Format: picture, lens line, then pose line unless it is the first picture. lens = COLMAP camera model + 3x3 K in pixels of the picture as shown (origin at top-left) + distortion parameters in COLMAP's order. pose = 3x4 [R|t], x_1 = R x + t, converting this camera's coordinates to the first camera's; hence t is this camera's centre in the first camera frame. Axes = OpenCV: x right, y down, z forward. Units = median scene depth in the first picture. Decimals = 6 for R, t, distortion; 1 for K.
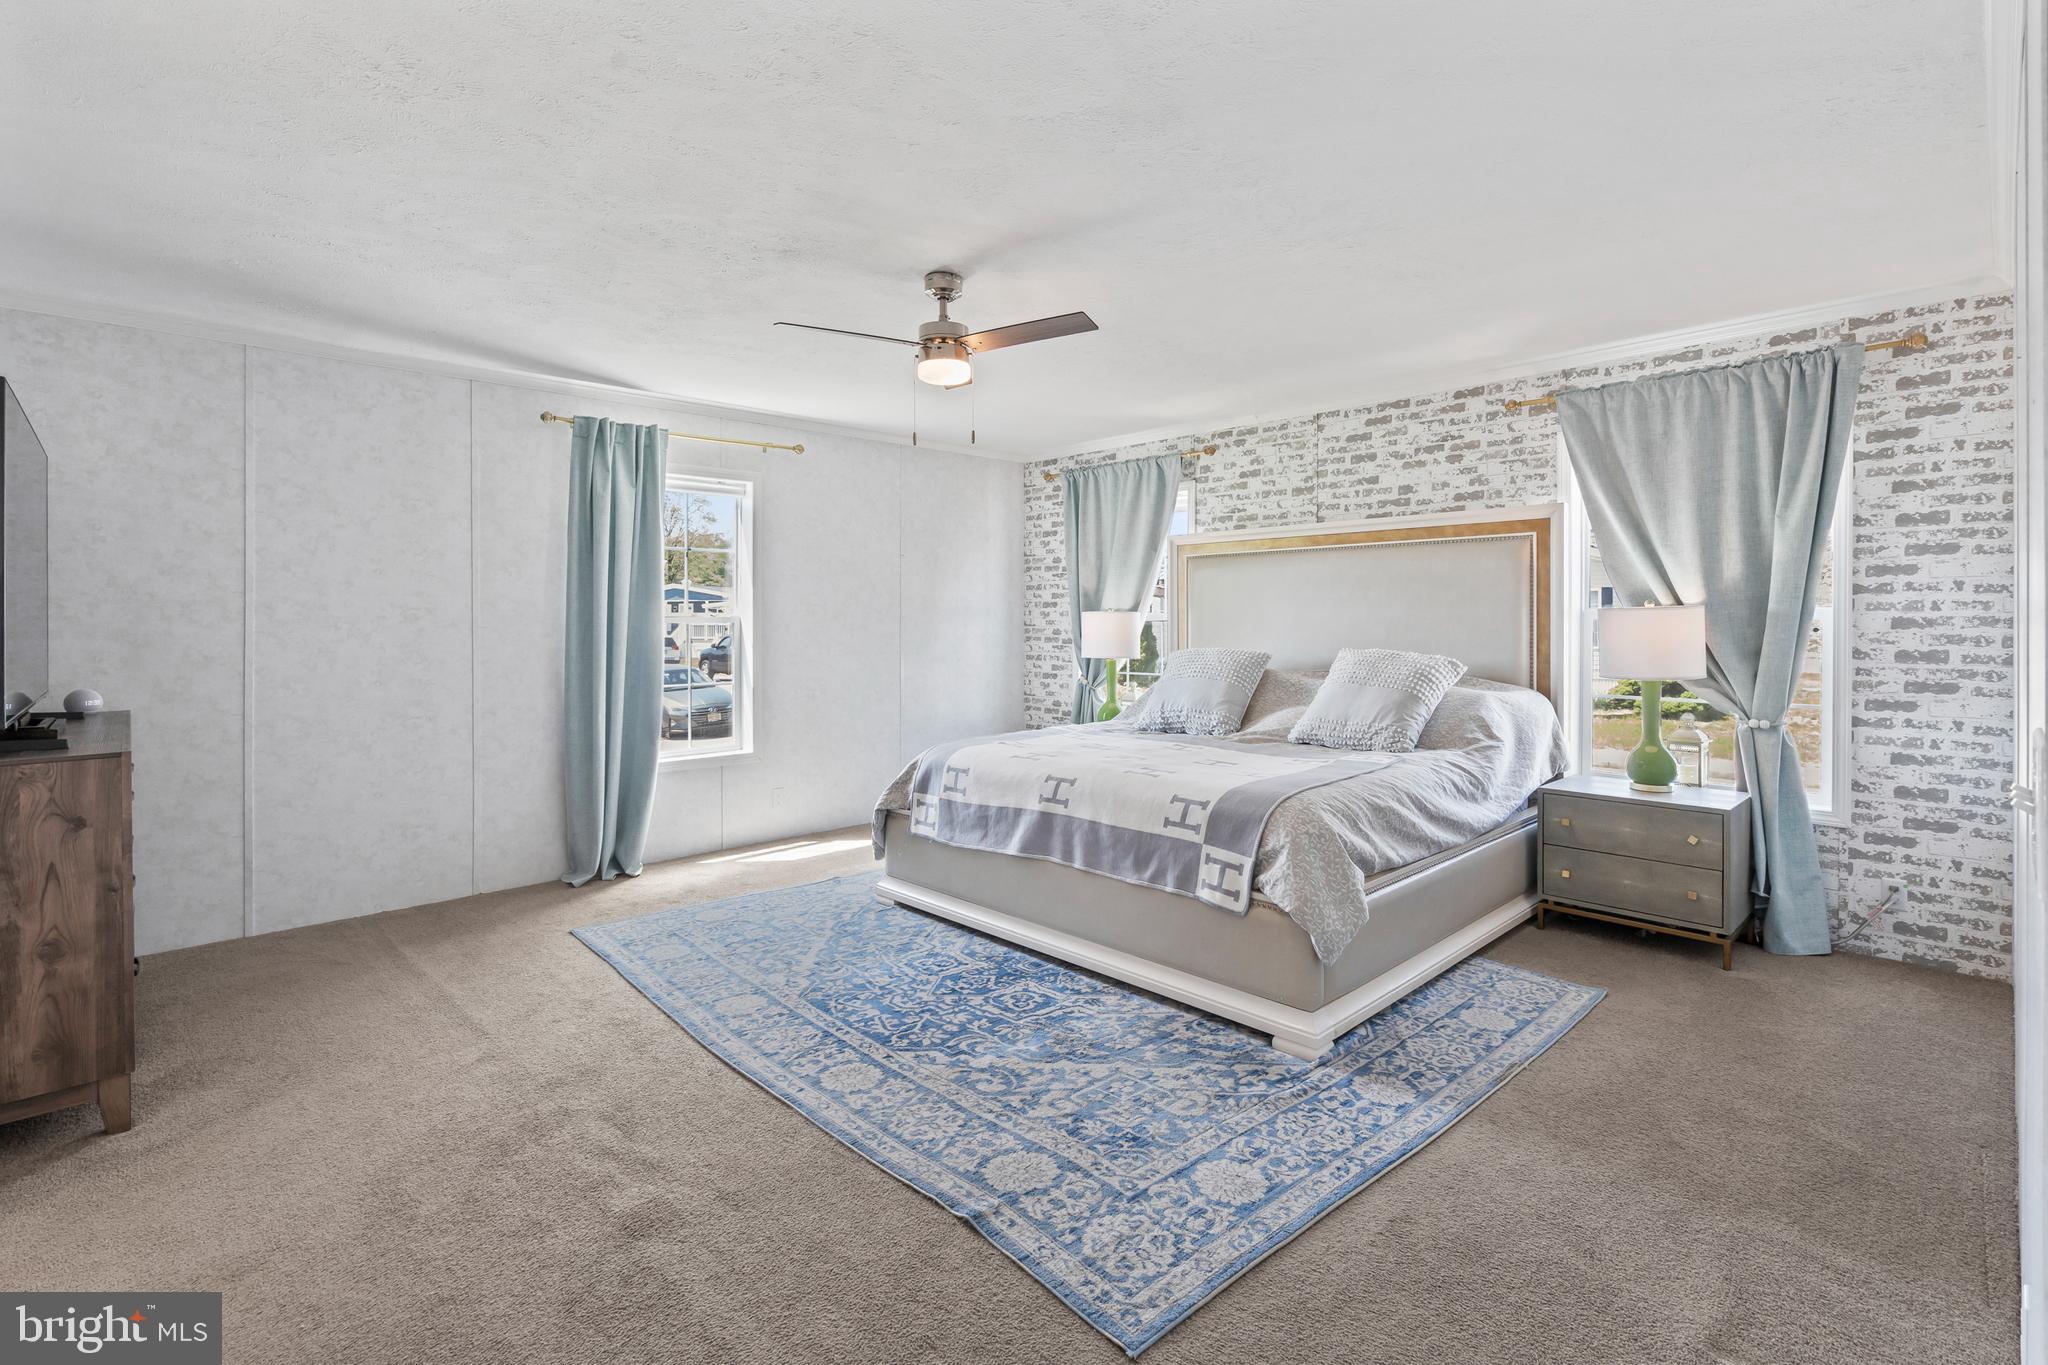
lens RADIAL K [[933.9, 0, 1073.0], [0, 933.9, 623.3], [0, 0, 1]] dist [-0.003955, 0.001161]
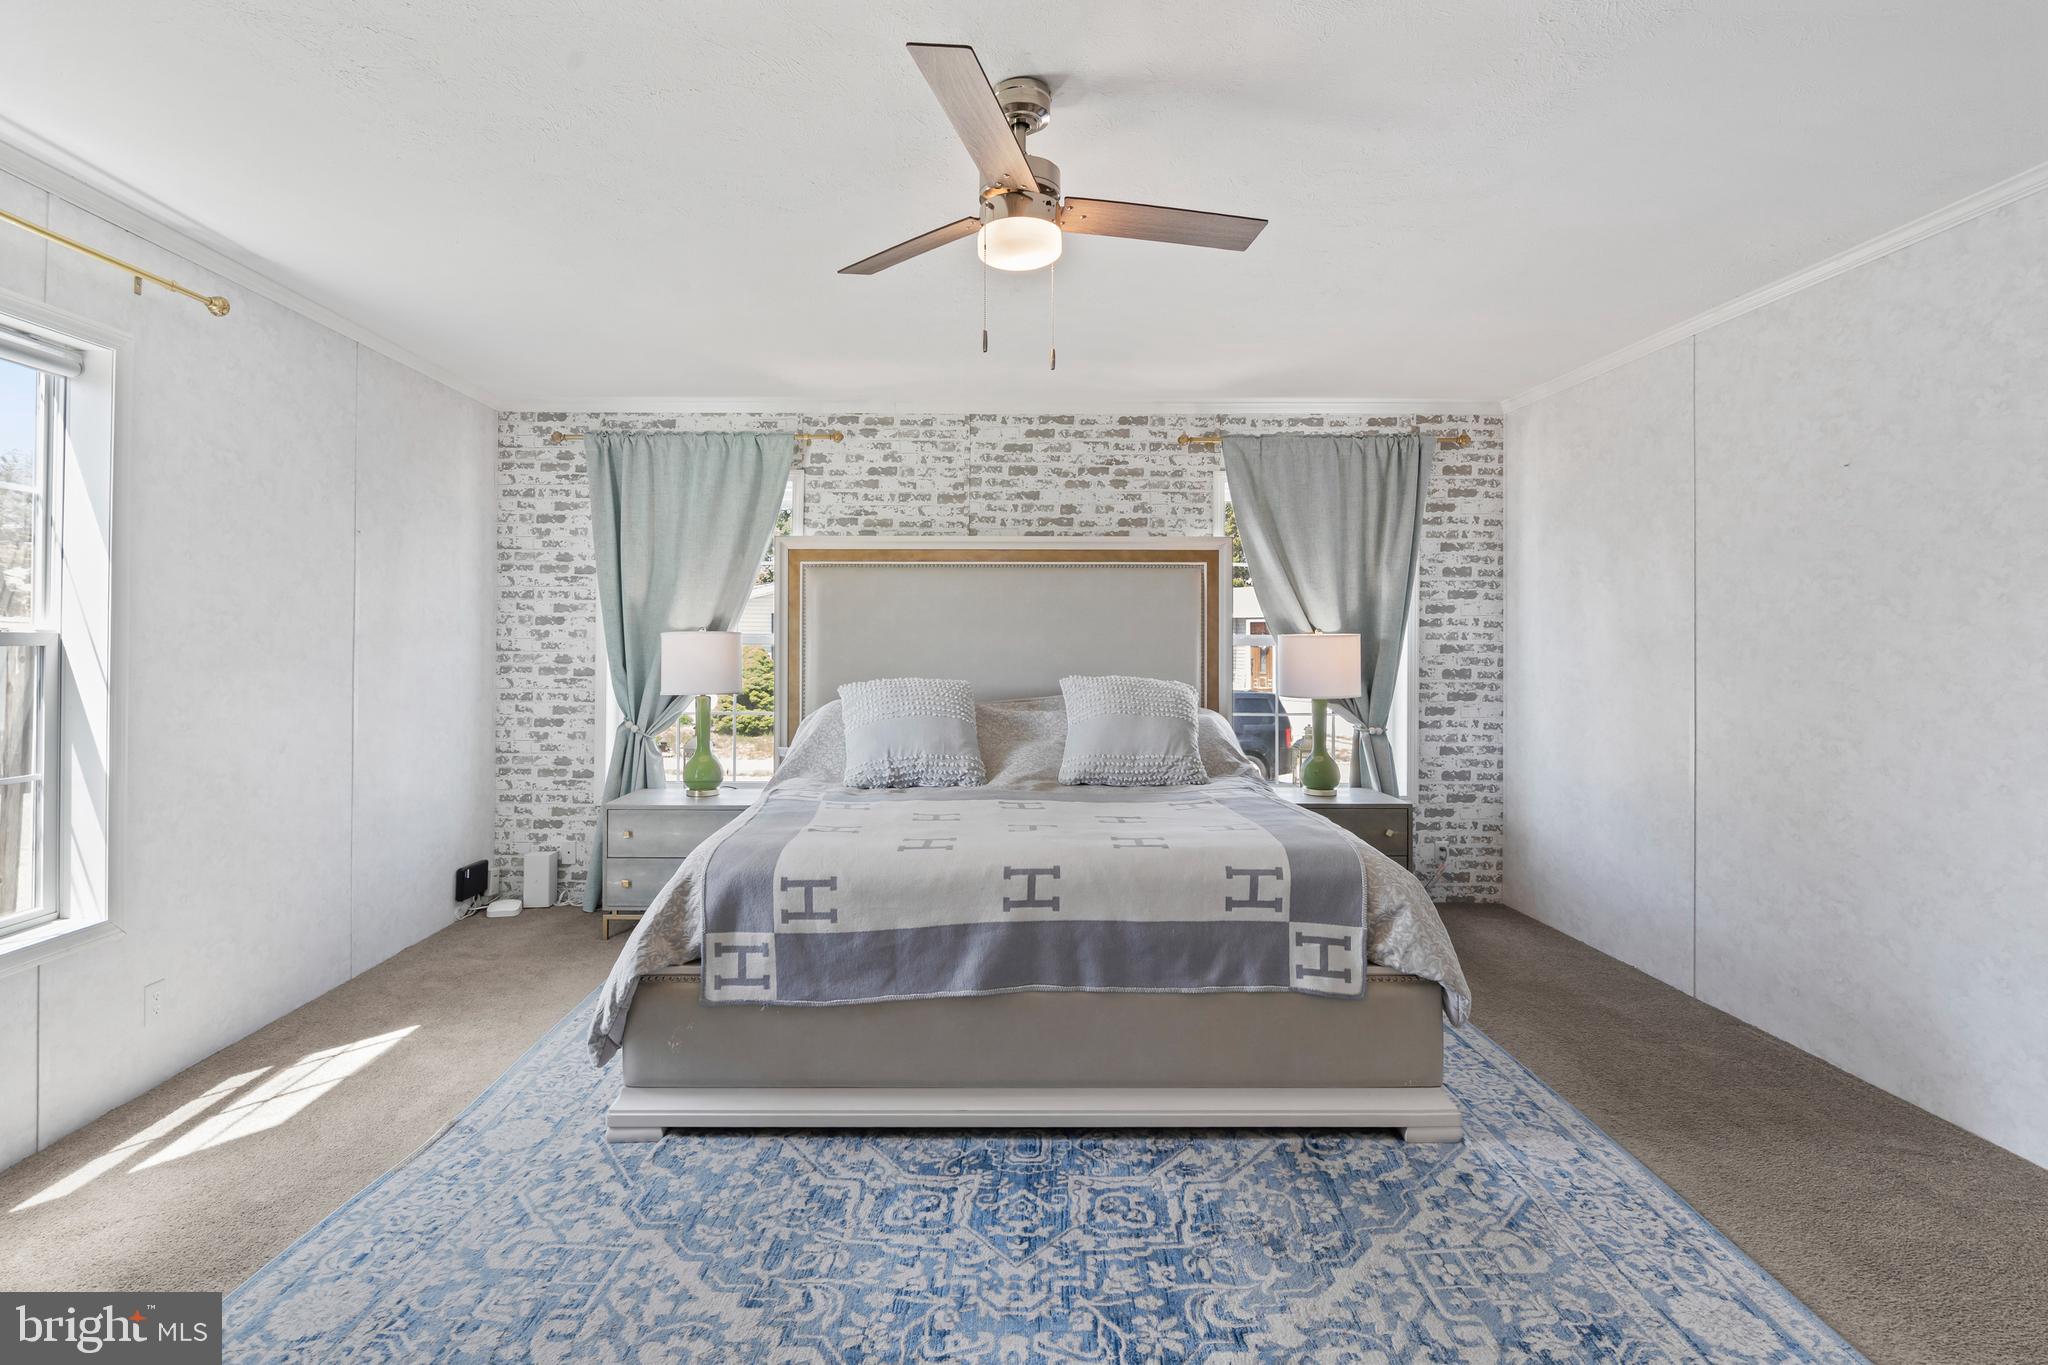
lens RADIAL K [[933.9, 0, 980.0], [0, 933.9, 640.7], [0, 0, 1]] dist [-0.003955, 0.001161]
pose [[0.711545, 0.006403, 0.702611, -0.511688], [-0.002506, 0.999975, -0.006575, -0.001386], [-0.702636, 0.002918, 0.711544, 0.502722]]
